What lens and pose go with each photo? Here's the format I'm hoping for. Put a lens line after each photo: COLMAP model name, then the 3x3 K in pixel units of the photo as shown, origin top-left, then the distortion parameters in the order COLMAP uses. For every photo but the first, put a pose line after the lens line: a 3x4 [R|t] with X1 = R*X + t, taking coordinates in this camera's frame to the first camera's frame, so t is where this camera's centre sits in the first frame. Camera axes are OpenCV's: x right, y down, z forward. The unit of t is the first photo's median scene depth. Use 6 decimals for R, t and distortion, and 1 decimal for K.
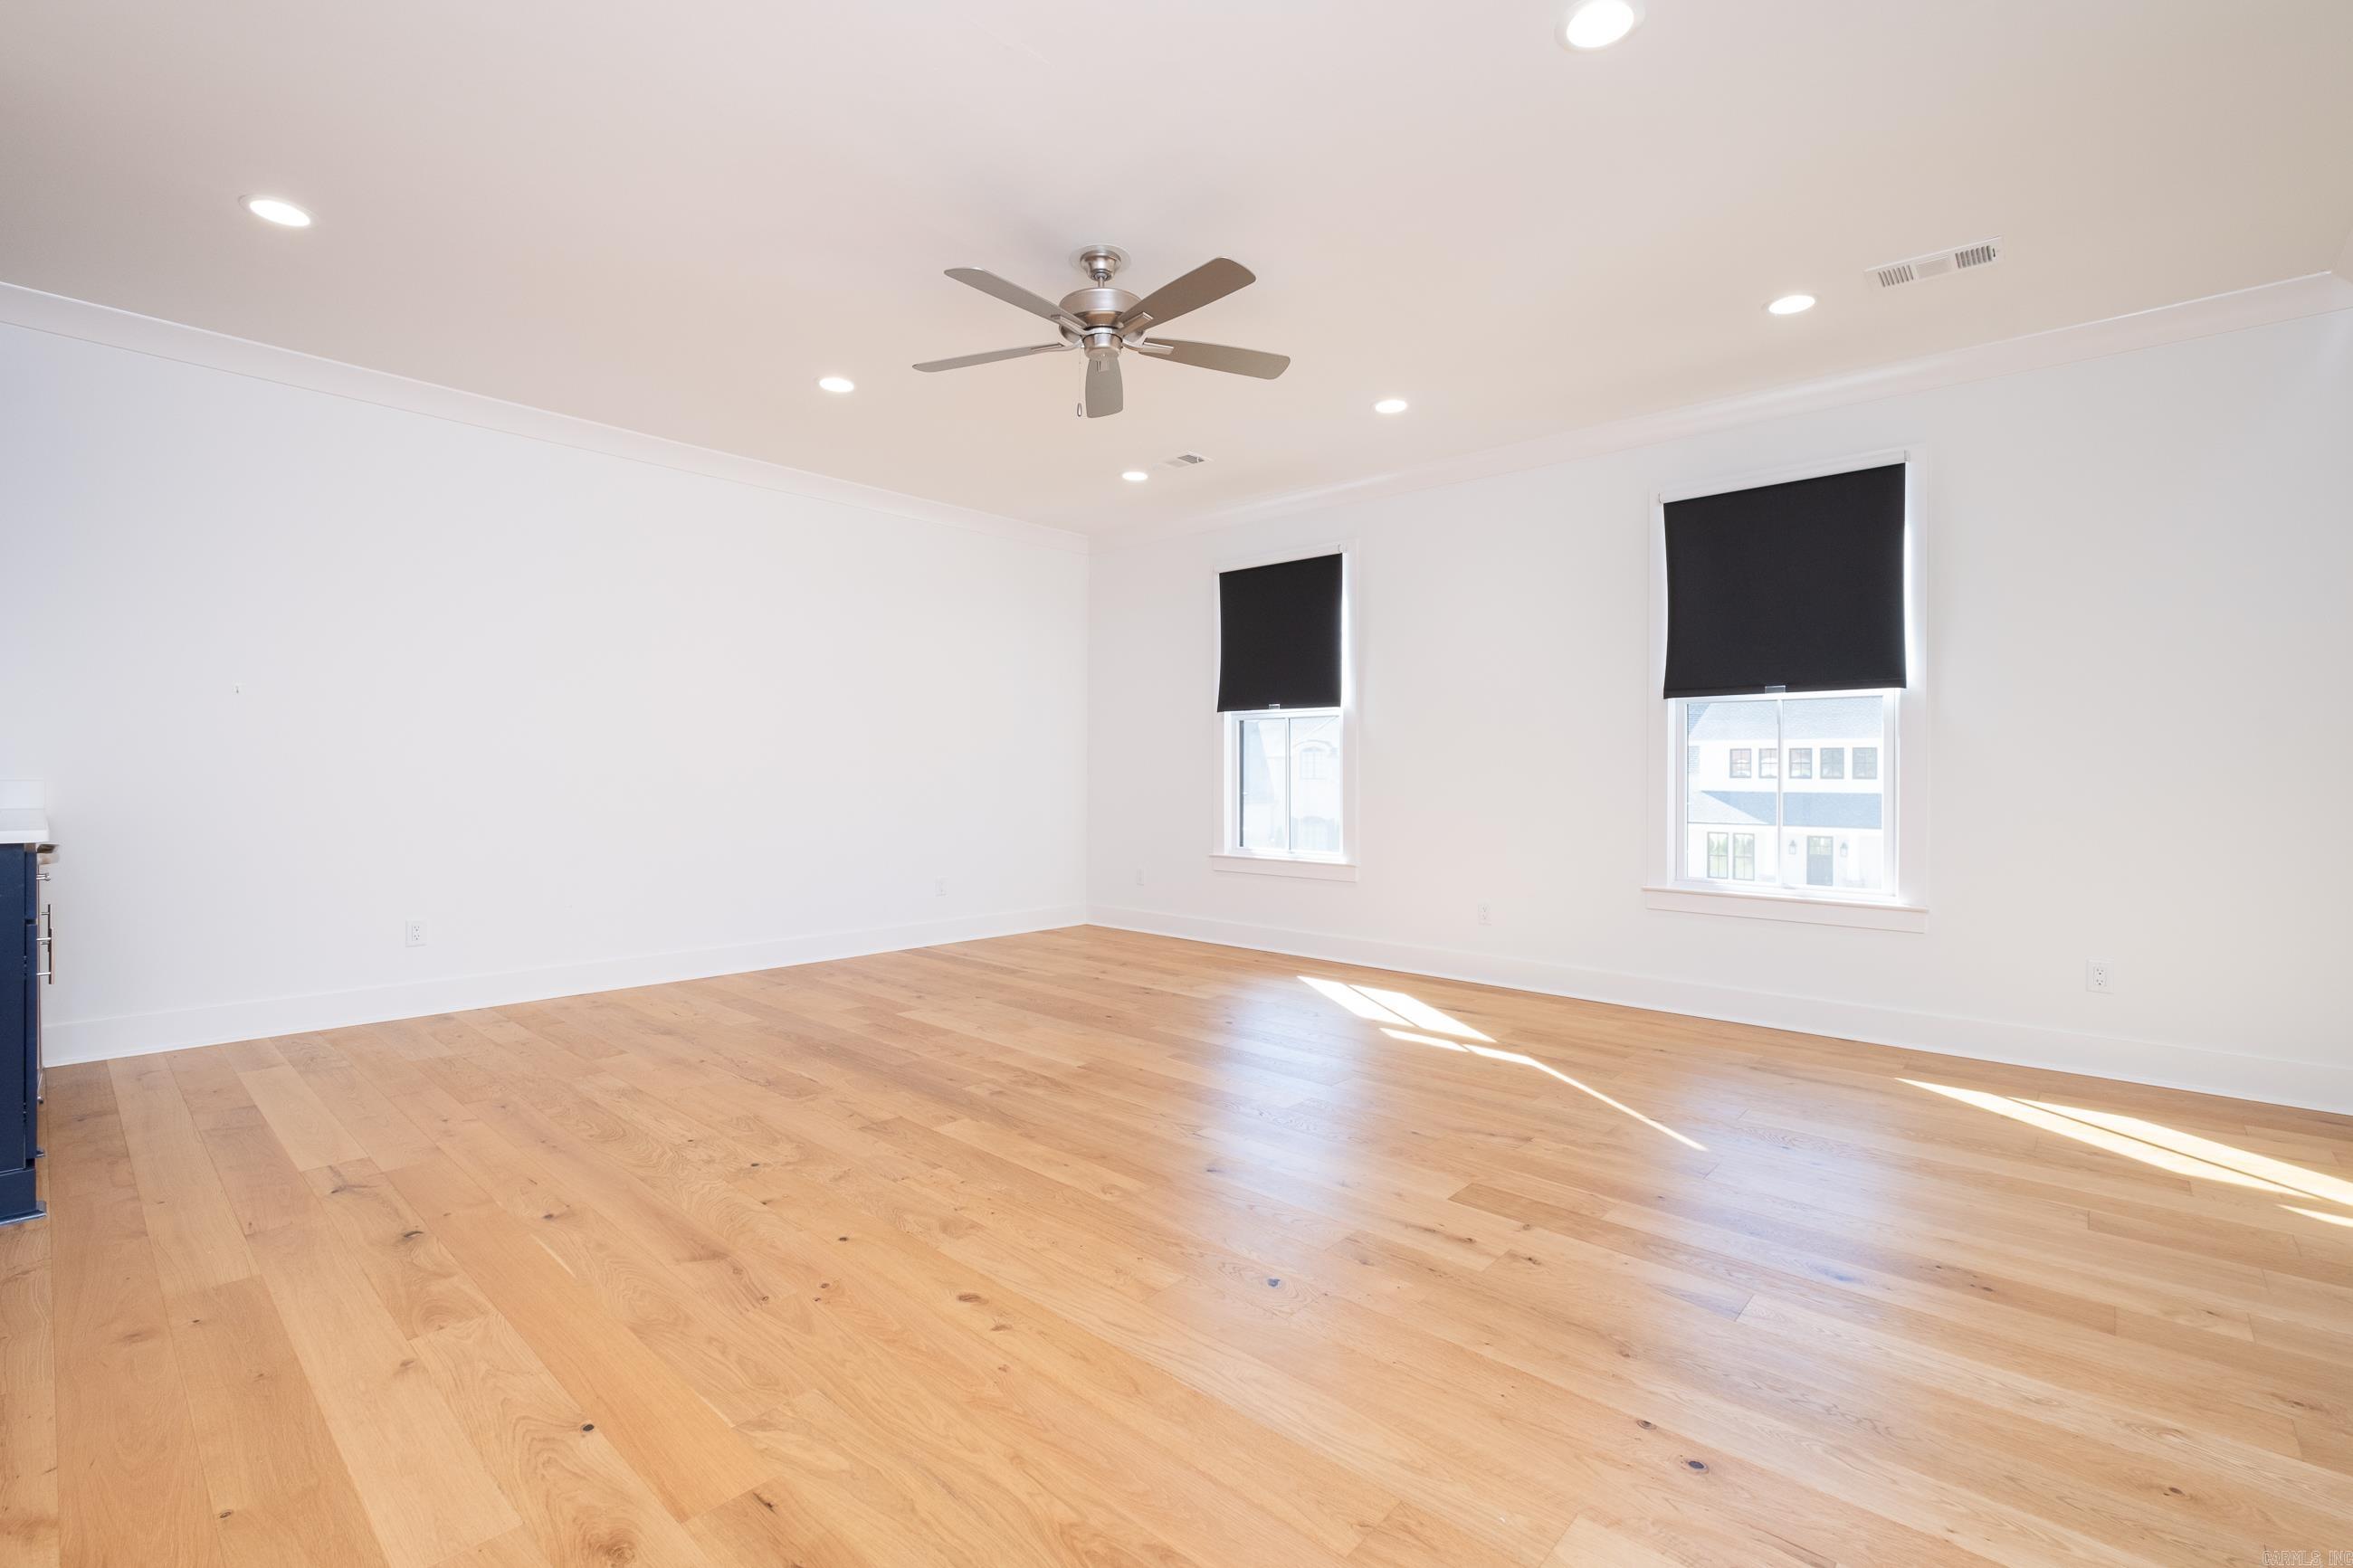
lens RADIAL K [[1043.5, 0, 1181.5], [0, 1043.5, 778.0], [0, 0, 1]] dist [-0.002252, -0.000356]
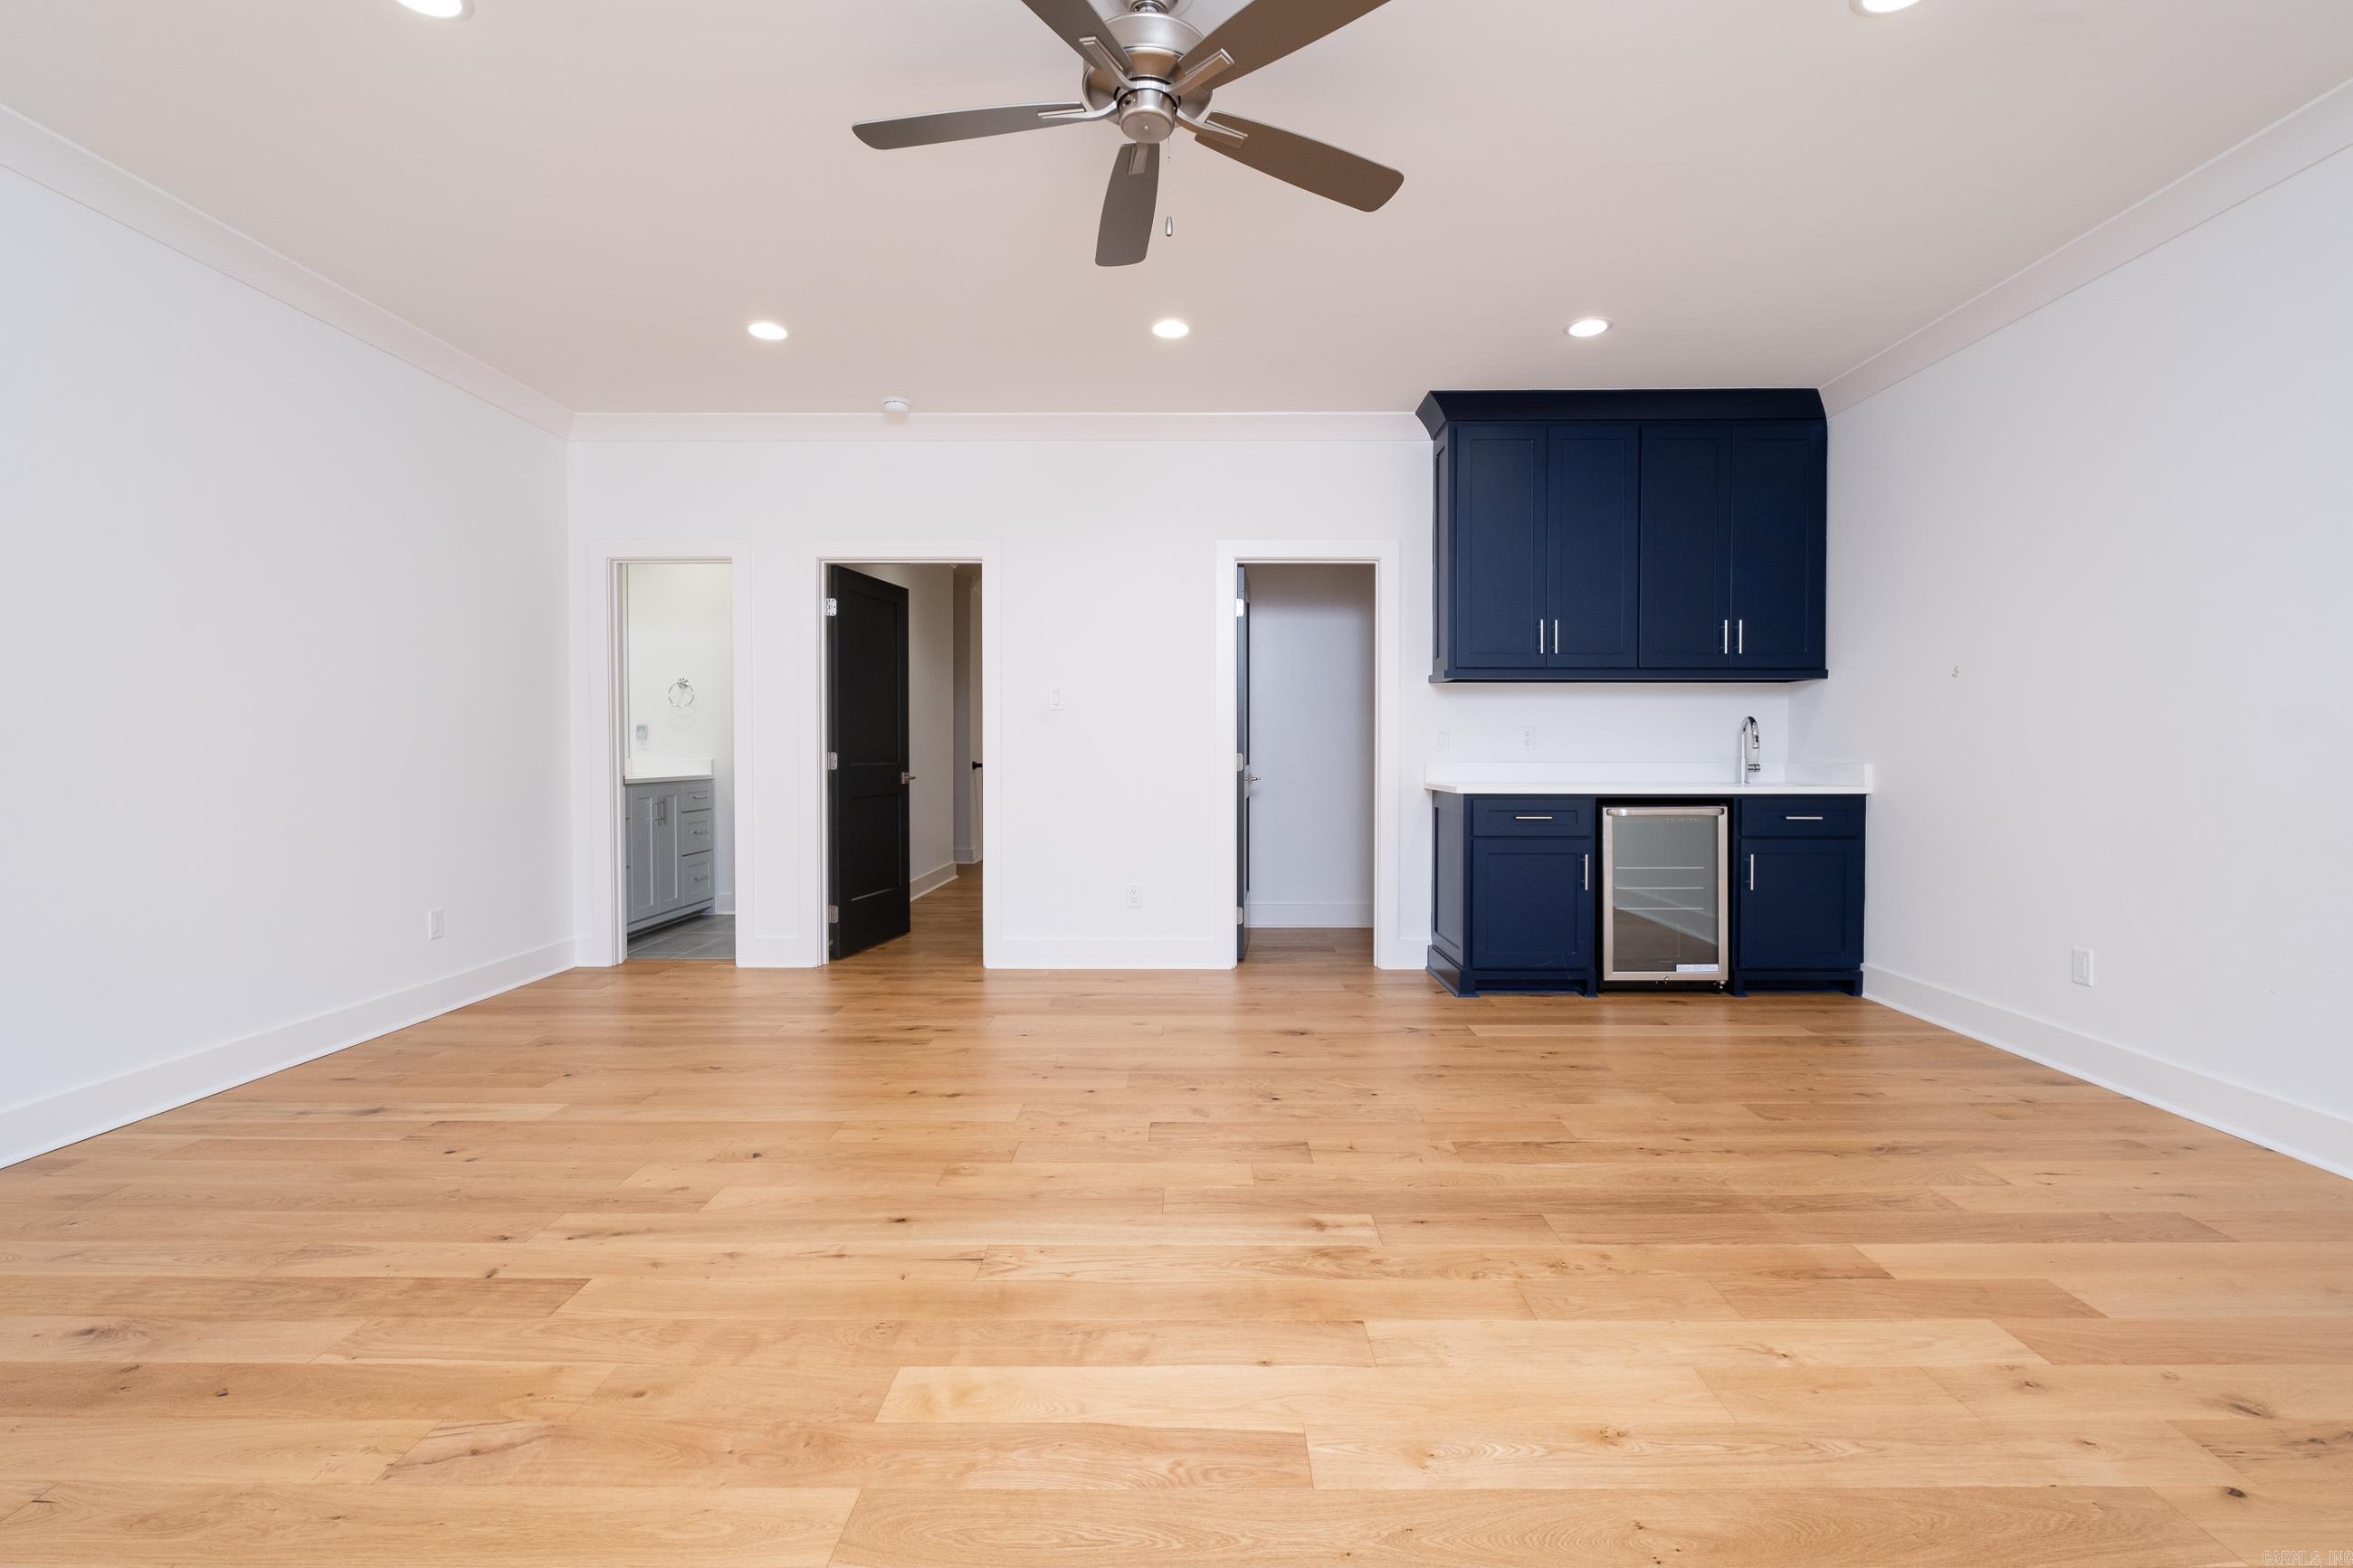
lens RADIAL K [[1043.5, 0, 1181.5], [0, 1043.5, 778.0], [0, 0, 1]] dist [-0.002252, -0.000356]
pose [[-0.758303, 0.006610, -0.651869, 0.357000], [-0.010304, 0.999702, 0.022124, -0.001294], [0.651821, 0.023493, -0.758009, 1.571669]]
